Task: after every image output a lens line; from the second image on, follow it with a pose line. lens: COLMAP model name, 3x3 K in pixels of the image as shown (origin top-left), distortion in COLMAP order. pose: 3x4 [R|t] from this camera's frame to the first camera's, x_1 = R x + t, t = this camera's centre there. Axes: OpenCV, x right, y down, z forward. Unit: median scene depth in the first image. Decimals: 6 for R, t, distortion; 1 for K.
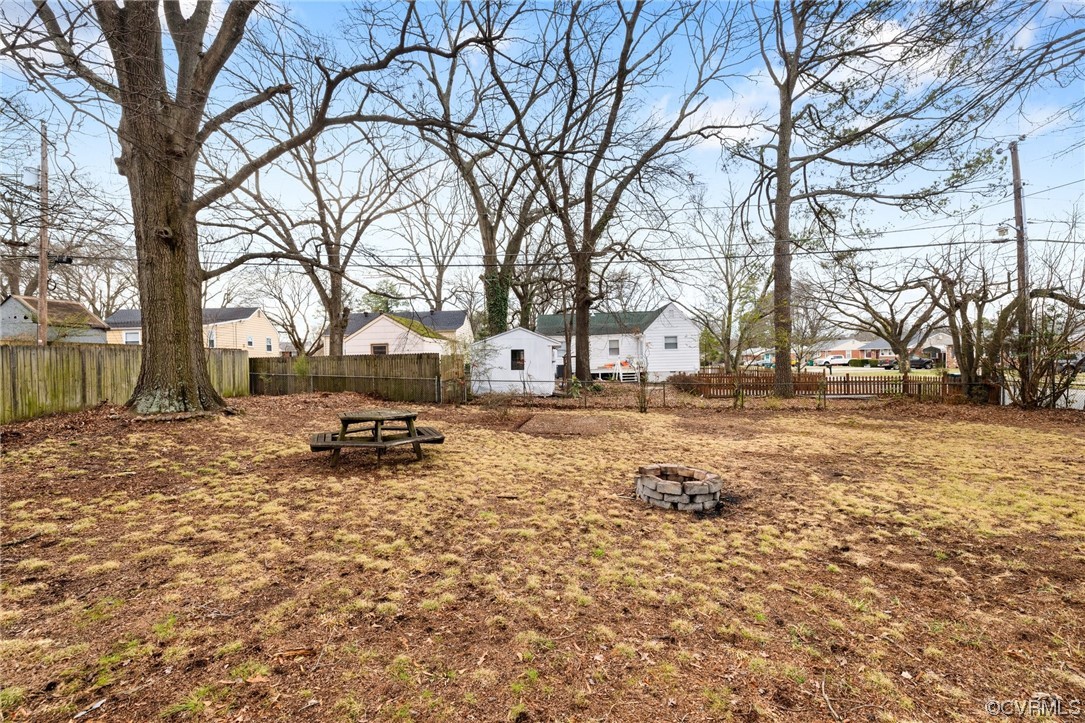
lens RADIAL K [[506.9, 0, 545.1], [0, 506.9, 354.1], [0, 0, 1]] dist [0.000061, 0.000582]
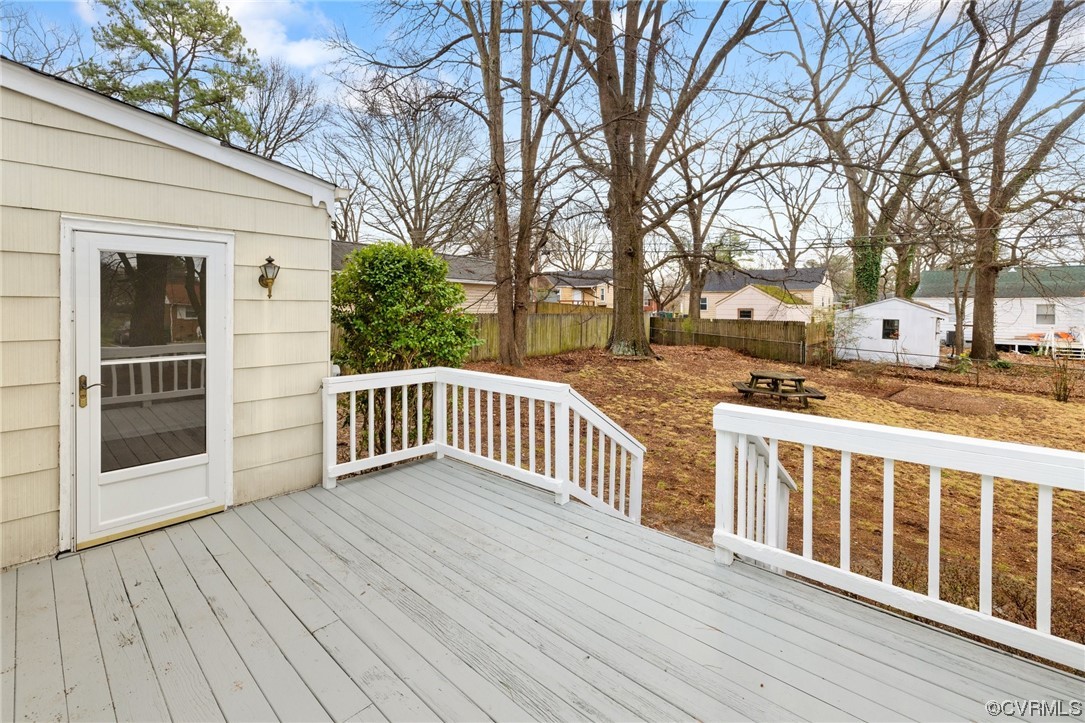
lens RADIAL K [[465.7, 0, 519.4], [0, 465.7, 310.3], [0, 0, 1]] dist [-0.000211, 0.000828]
pose [[0.746651, 0.035275, -0.664280, 0.010488], [-0.024879, 0.999375, 0.025106, -0.035307], [0.664751, -0.002219, 0.747062, -0.221022]]
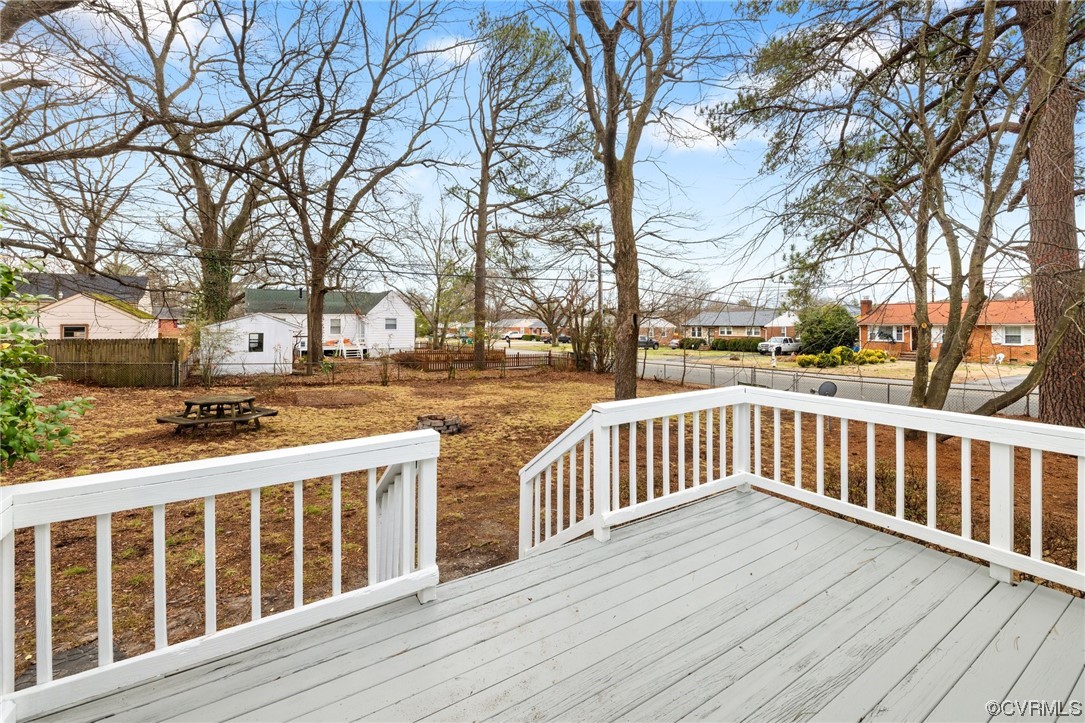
lens RADIAL K [[465.7, 0, 553.1], [0, 465.7, 324.3], [0, 0, 1]] dist [-0.000211, 0.000828]
pose [[0.822526, 0.021860, 0.568307, -0.110657], [-0.018926, 0.999760, -0.011064, -0.032170], [-0.568412, -0.001655, 0.822742, -0.204510]]
